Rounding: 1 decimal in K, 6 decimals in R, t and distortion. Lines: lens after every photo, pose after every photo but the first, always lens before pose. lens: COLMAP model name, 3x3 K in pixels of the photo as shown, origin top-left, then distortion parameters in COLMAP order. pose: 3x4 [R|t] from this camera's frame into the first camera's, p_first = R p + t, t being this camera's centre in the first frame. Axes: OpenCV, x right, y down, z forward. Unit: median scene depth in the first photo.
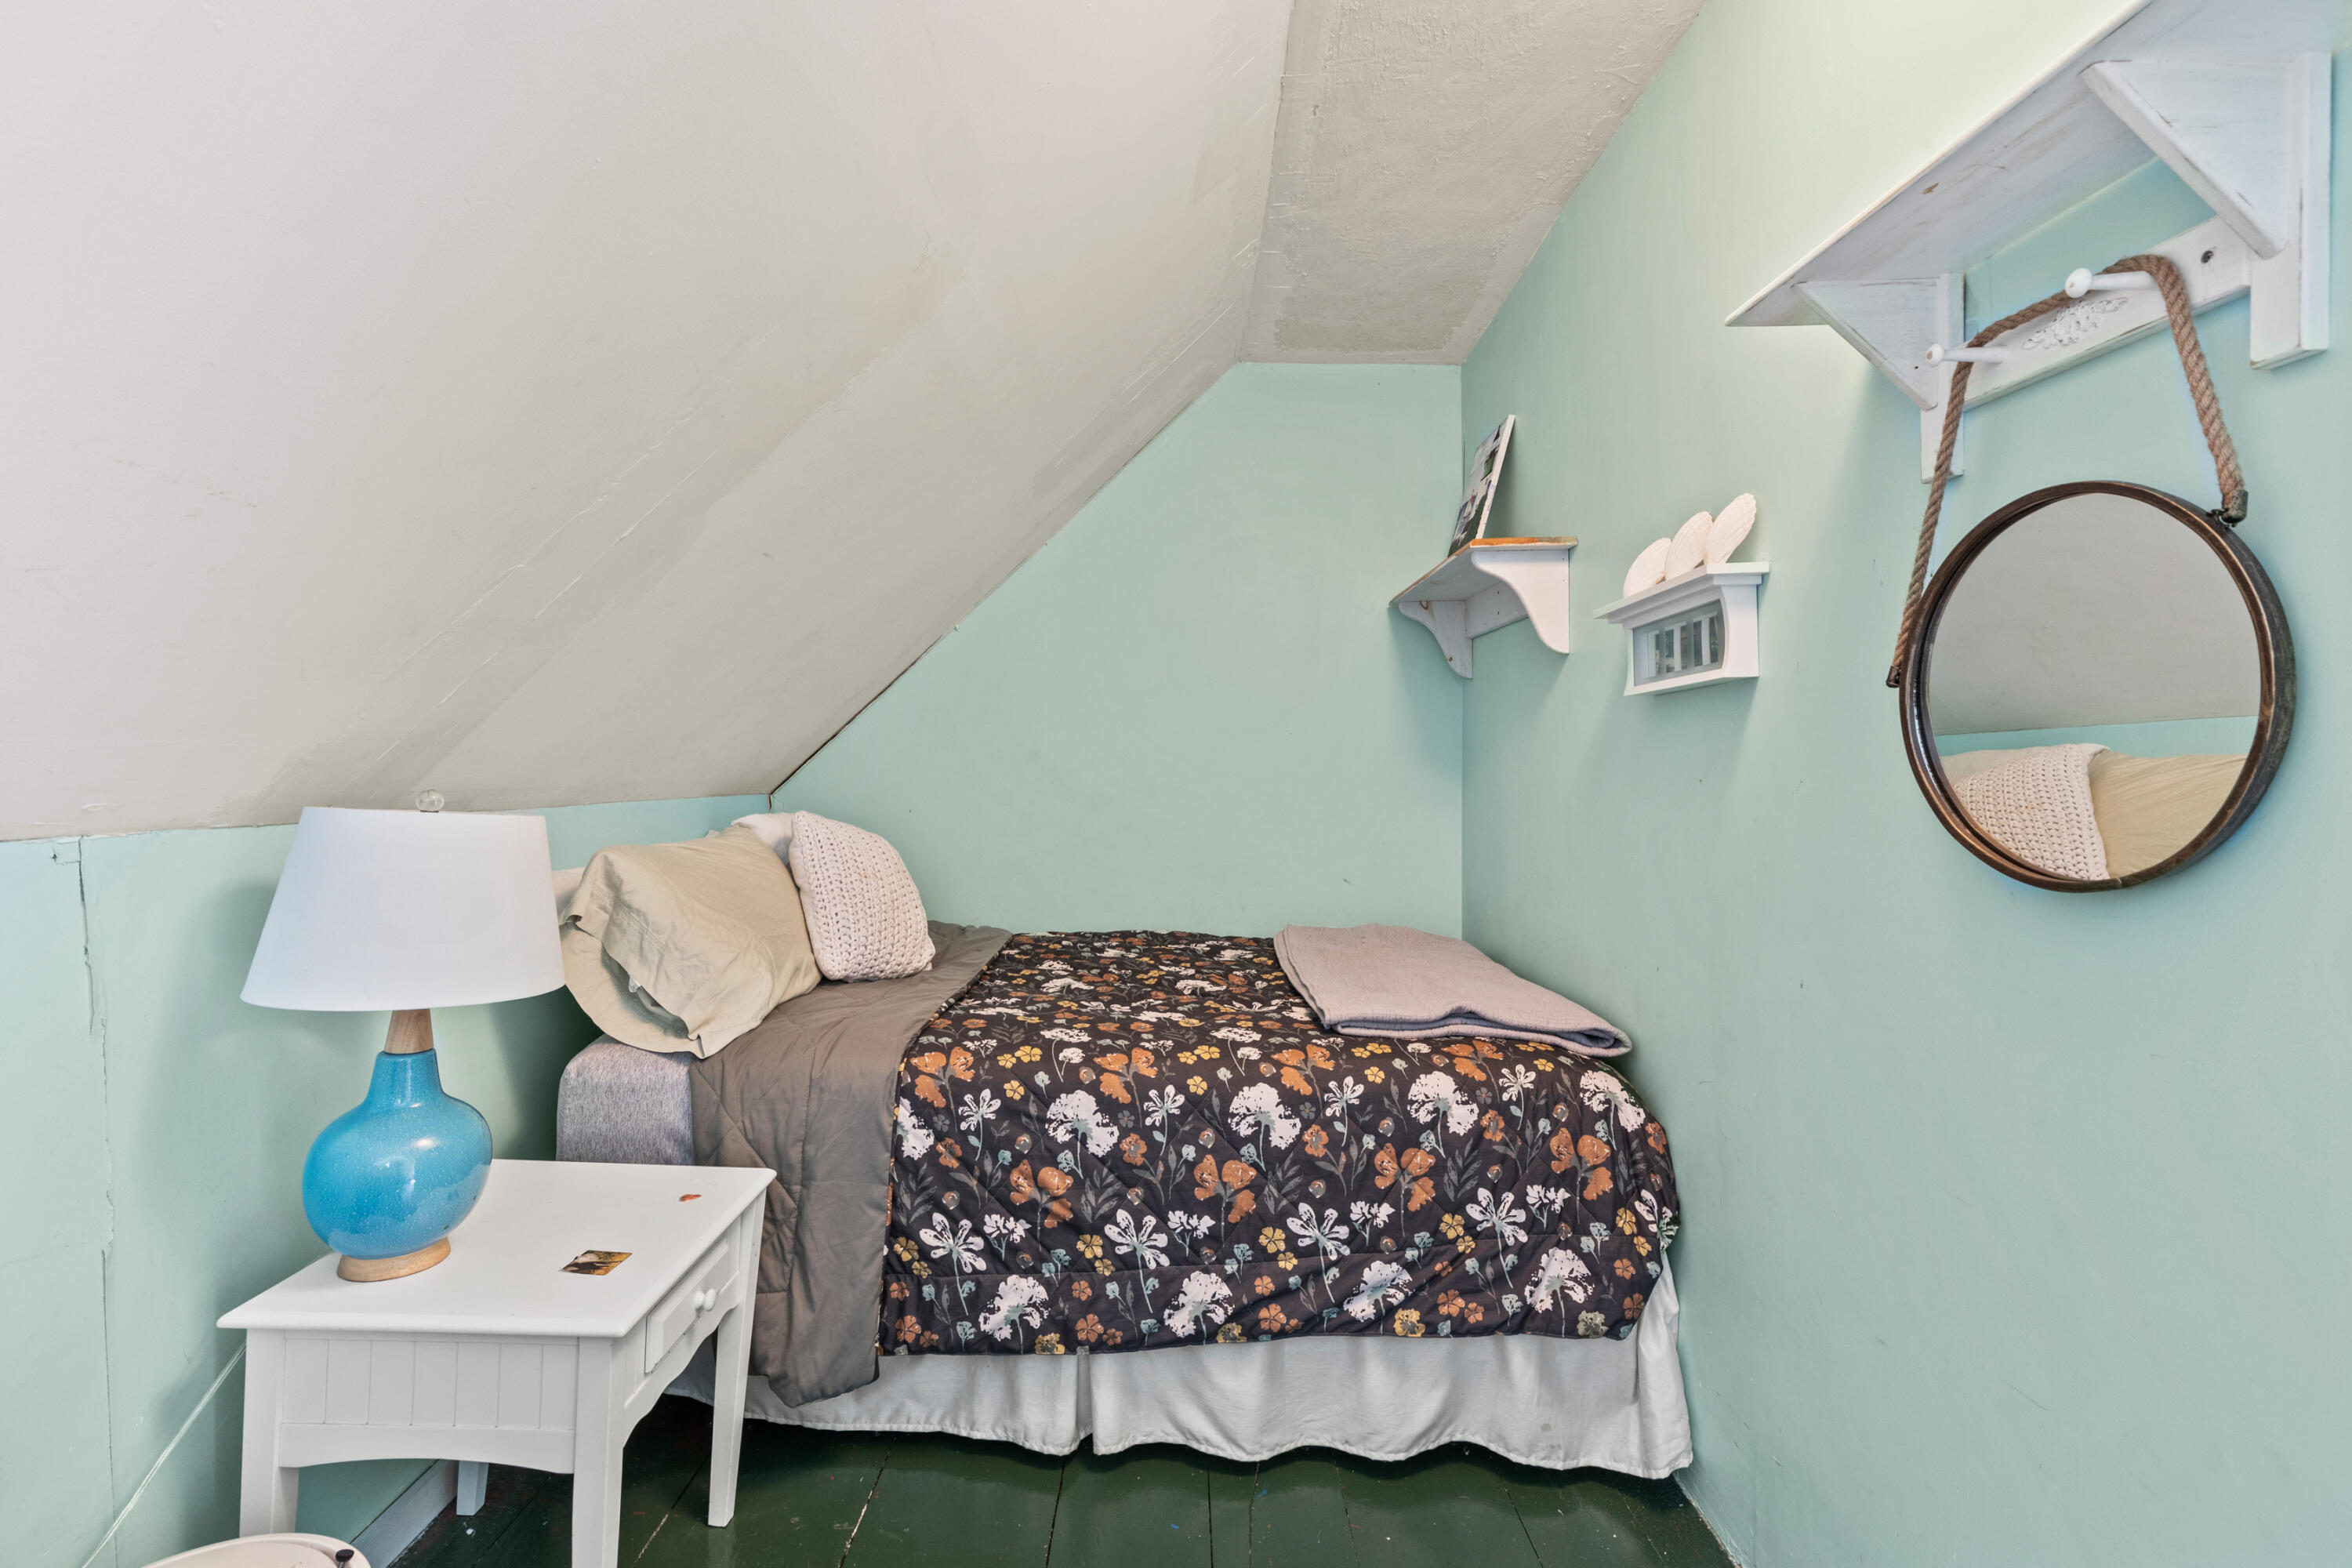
lens RADIAL K [[1061.1, 0, 1185.8], [0, 1061.1, 770.6], [0, 0, 1]] dist [0.005318, 0.000038]
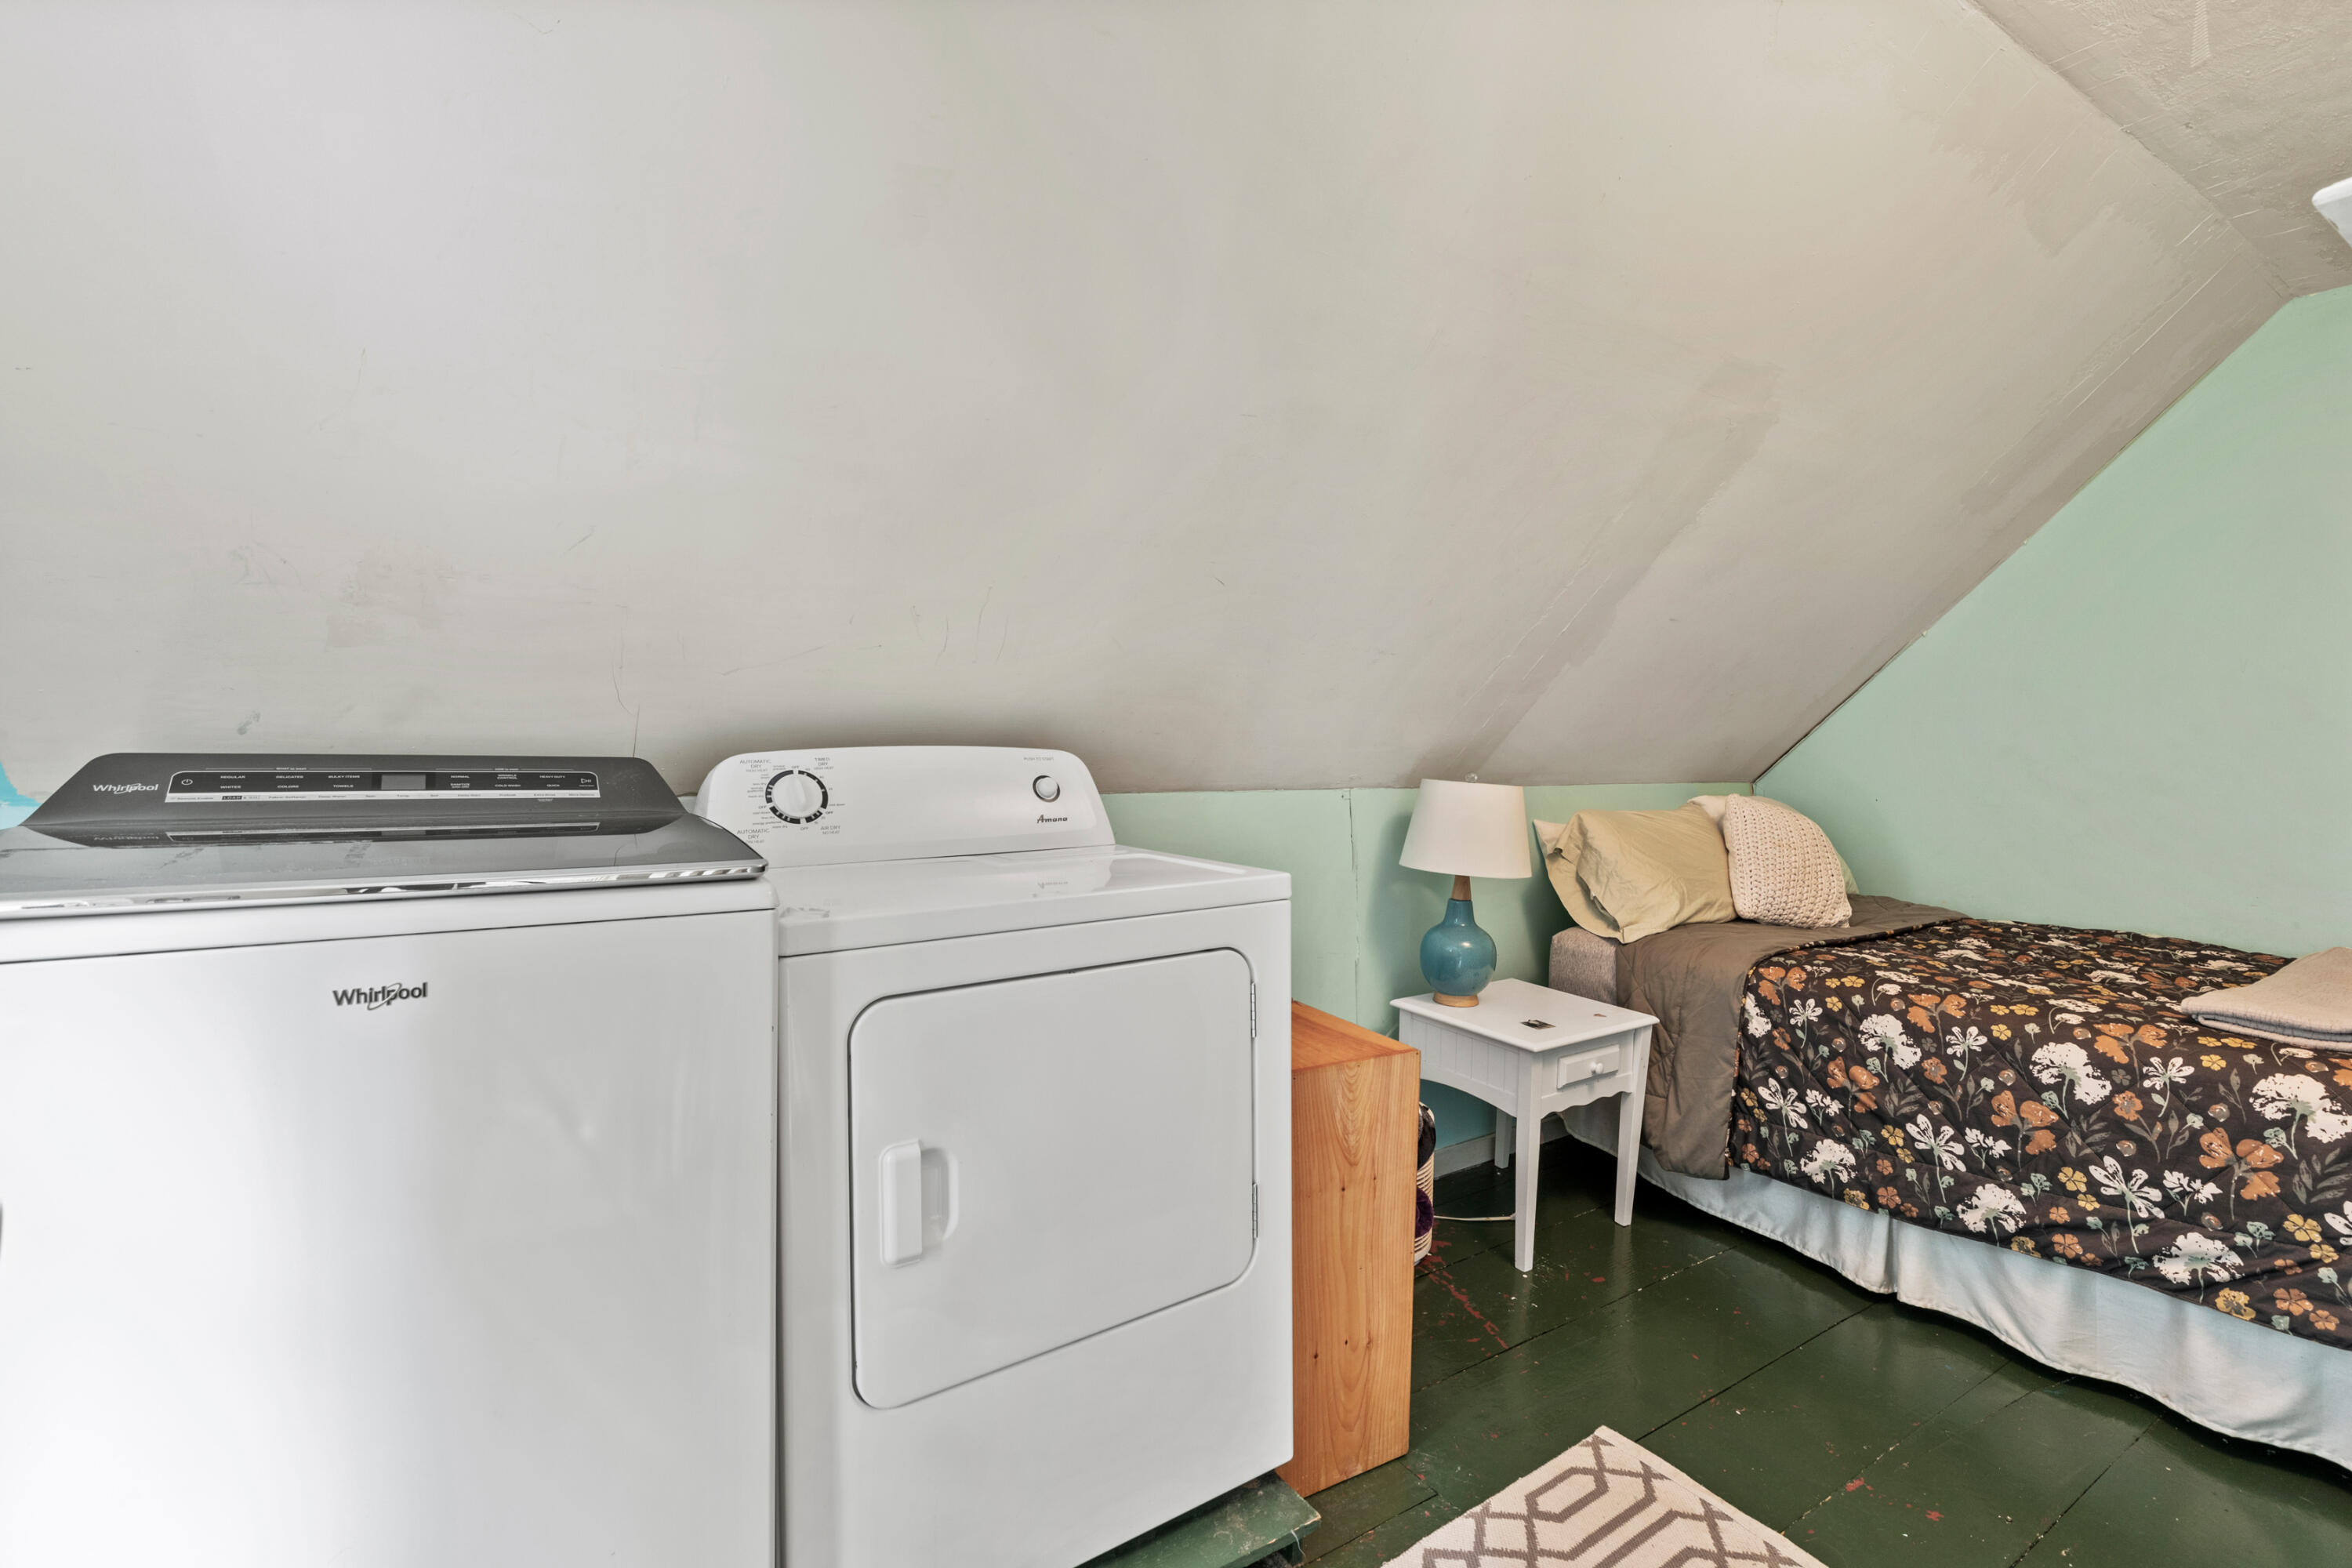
lens RADIAL K [[1061.1, 0, 1179.6], [0, 1061.1, 781.5], [0, 0, 1]] dist [0.005318, 0.000038]
pose [[0.540429, 0.021038, -0.841126, 0.515692], [-0.004992, 0.999750, 0.021798, -0.004405], [0.841375, -0.007581, 0.540399, -0.417455]]
